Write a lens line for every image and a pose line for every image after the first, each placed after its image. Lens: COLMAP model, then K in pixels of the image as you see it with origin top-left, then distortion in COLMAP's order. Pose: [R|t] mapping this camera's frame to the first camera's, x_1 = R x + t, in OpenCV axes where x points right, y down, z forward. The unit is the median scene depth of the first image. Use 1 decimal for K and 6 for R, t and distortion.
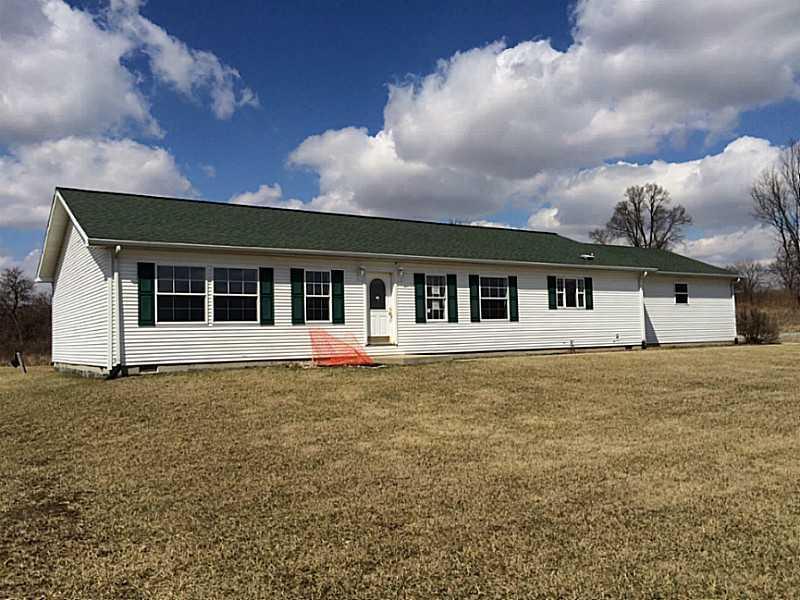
lens RADIAL K [[696.5, 0, 400.2], [0, 696.5, 333.6], [0, 0, 1]] dist [0.001276, 0.006605]
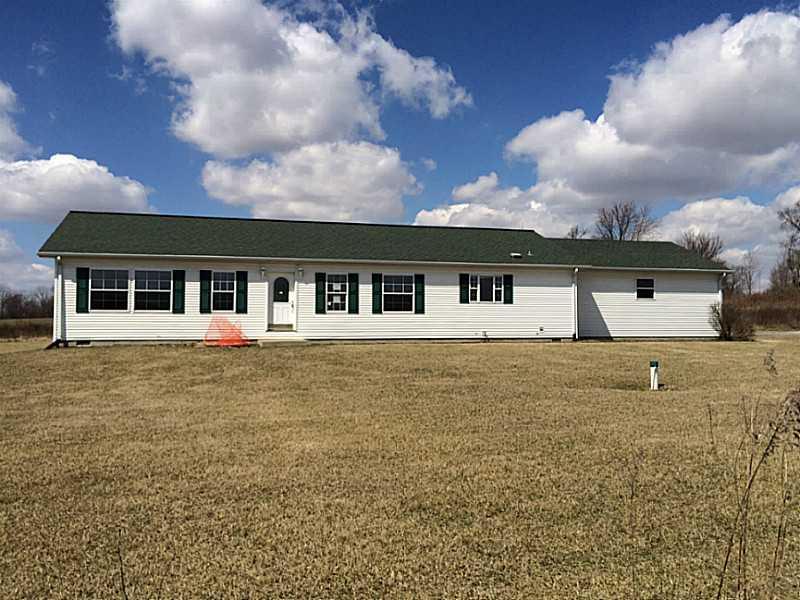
lens RADIAL K [[652.9, 0, 400.0], [0, 652.9, 300.0], [0, 0, 1]] dist [0.003898, 0.001456]
pose [[0.945366, 0.017967, -0.325516, 0.498567], [-0.023968, 0.999609, -0.014434, -0.024348], [0.325129, 0.021448, 0.945426, -0.029854]]
